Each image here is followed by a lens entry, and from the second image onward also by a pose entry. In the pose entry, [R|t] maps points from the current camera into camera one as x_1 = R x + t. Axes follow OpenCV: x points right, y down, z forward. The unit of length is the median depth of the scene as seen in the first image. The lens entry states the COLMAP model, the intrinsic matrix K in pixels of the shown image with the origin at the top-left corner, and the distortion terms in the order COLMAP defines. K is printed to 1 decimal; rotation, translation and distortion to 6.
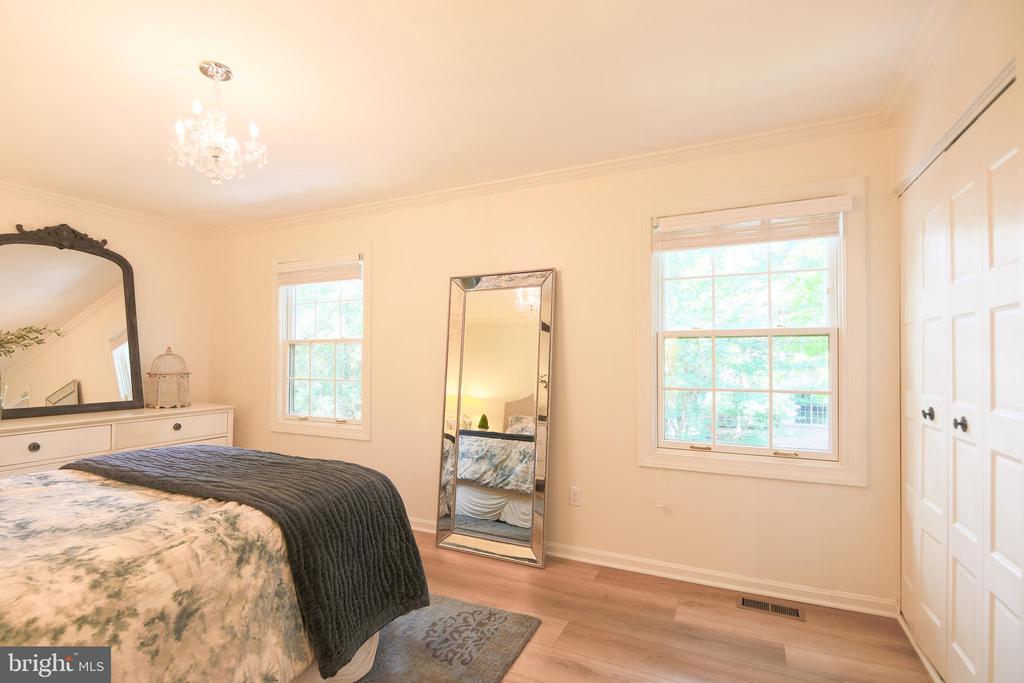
lens RADIAL K [[485.1, 0, 485.1], [0, 485.1, 353.0], [0, 0, 1]] dist [0.007609, -0.009271]
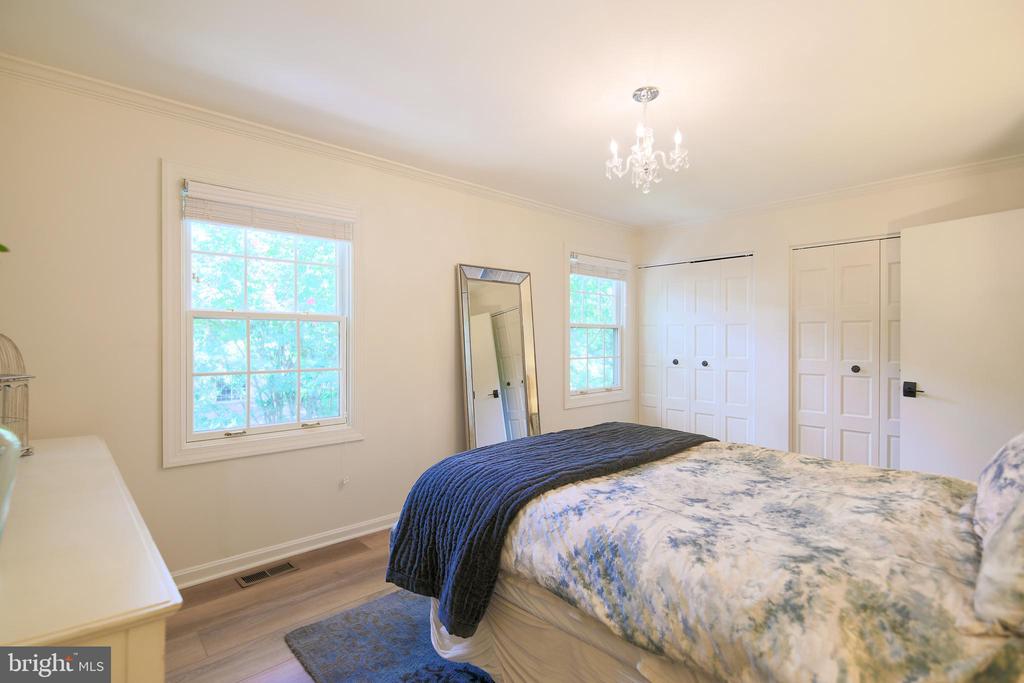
lens RADIAL K [[485.1, 0, 510.4], [0, 485.1, 345.1], [0, 0, 1]] dist [0.007609, -0.009271]
pose [[0.366078, -0.007847, 0.930551, -0.924519], [-0.008065, 0.999900, 0.011605, 0.006549], [-0.930549, -0.011753, 0.365979, 0.463301]]
